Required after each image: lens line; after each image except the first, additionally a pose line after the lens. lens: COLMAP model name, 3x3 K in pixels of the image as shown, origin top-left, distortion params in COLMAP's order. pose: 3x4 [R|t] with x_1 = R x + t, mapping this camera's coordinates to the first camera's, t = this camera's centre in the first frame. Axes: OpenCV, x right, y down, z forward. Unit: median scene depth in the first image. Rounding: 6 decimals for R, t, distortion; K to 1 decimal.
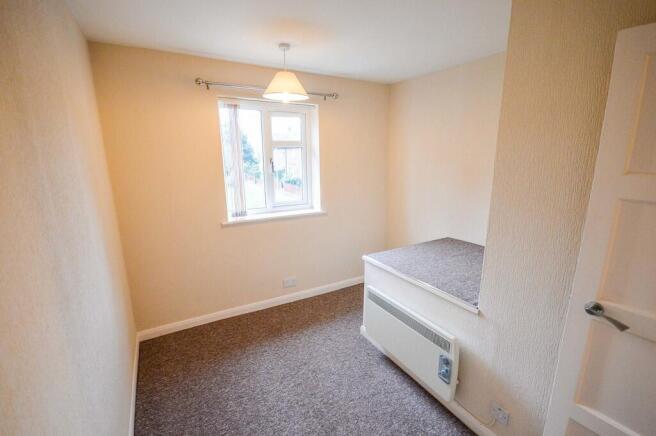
lens RADIAL K [[298.9, 0, 322.8], [0, 298.9, 213.7], [0, 0, 1]] dist [0.003747, 0.000033]
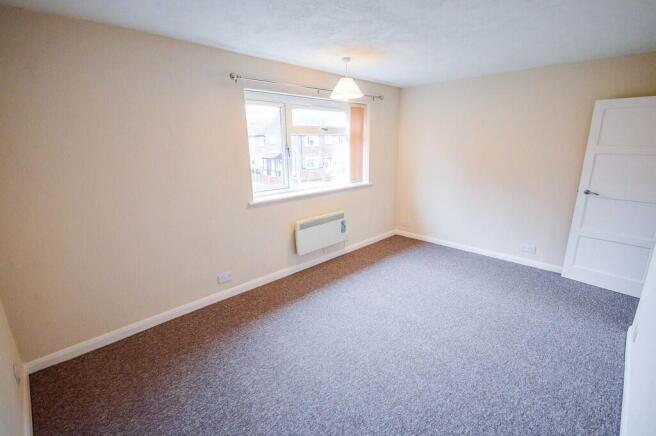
lens RADIAL K [[298.9, 0, 331.6], [0, 298.9, 217.5], [0, 0, 1]] dist [0.003747, 0.000033]
pose [[0.966684, -0.067423, 0.246932, -0.349177], [0.054809, 0.996833, 0.057612, 0.040741], [-0.250034, -0.042159, 0.967319, -0.189413]]
